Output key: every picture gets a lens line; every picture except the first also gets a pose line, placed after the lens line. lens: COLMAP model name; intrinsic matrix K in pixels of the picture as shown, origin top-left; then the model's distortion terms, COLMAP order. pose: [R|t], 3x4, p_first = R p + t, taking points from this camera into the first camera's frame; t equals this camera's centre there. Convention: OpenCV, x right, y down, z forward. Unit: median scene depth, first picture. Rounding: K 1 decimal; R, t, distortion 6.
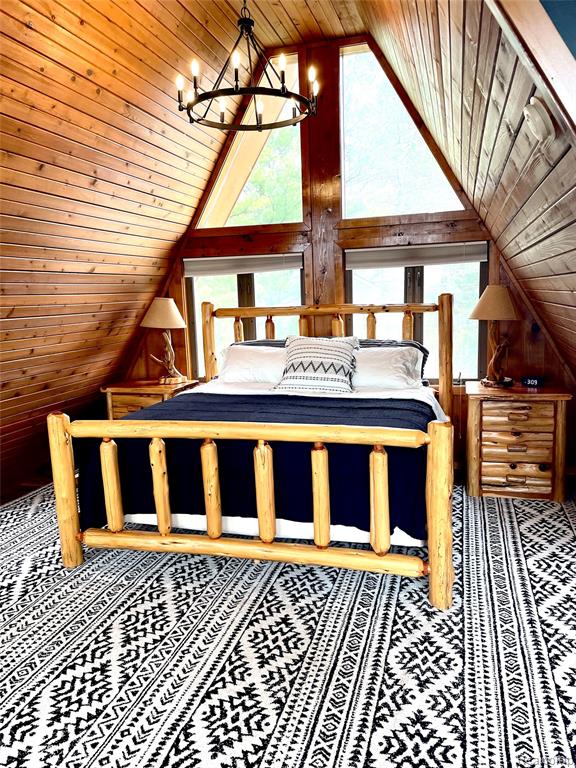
lens RADIAL K [[586.6, 0, 291.9], [0, 586.6, 391.4], [0, 0, 1]] dist [0.052742, -0.022437]
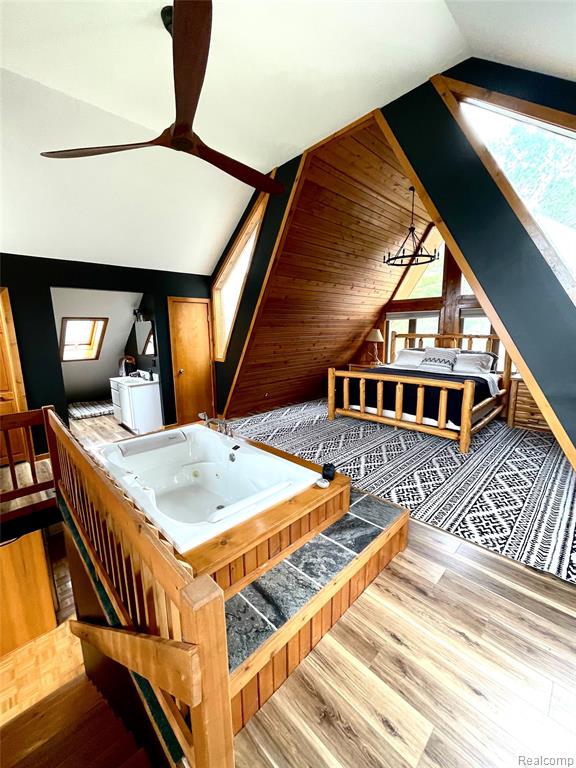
lens RADIAL K [[304.0, 0, 288.2], [0, 304.0, 380.2], [0, 0, 1]] dist [-0.010396, 0.000085]
pose [[0.865934, 0.102914, -0.489456, 0.128689], [-0.096060, 0.994604, 0.039180, 0.045817], [0.490847, 0.013090, 0.871148, -0.332916]]
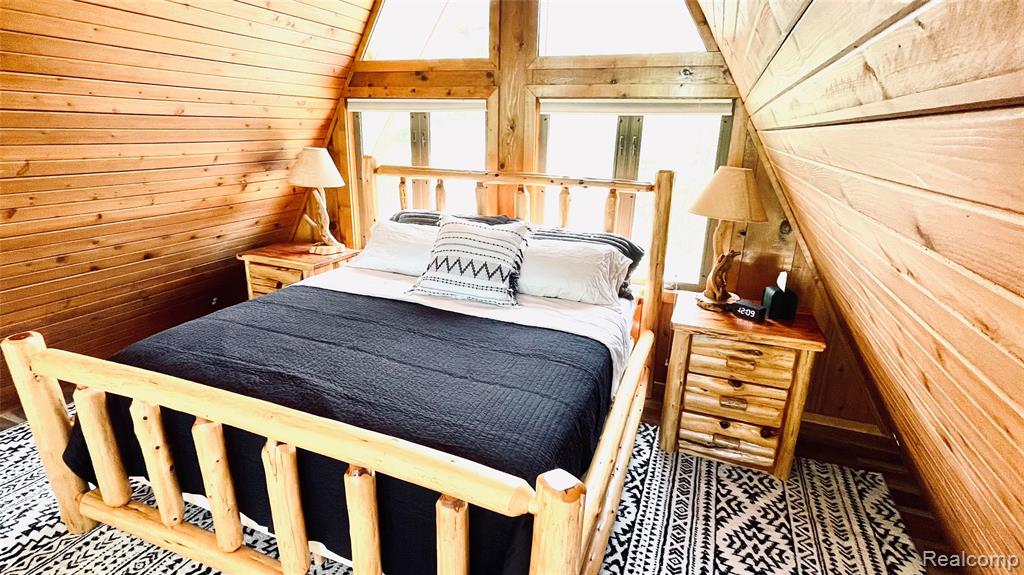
lens RADIAL K [[493.1, 0, 513.5], [0, 493.1, 283.9], [0, 0, 1]] dist [-0.008516, 0.000869]
pose [[0.992397, 0.087959, -0.086086, 0.153675], [-0.075053, 0.986855, 0.143121, -0.110577], [0.097543, -0.135572, 0.985954, 0.401673]]
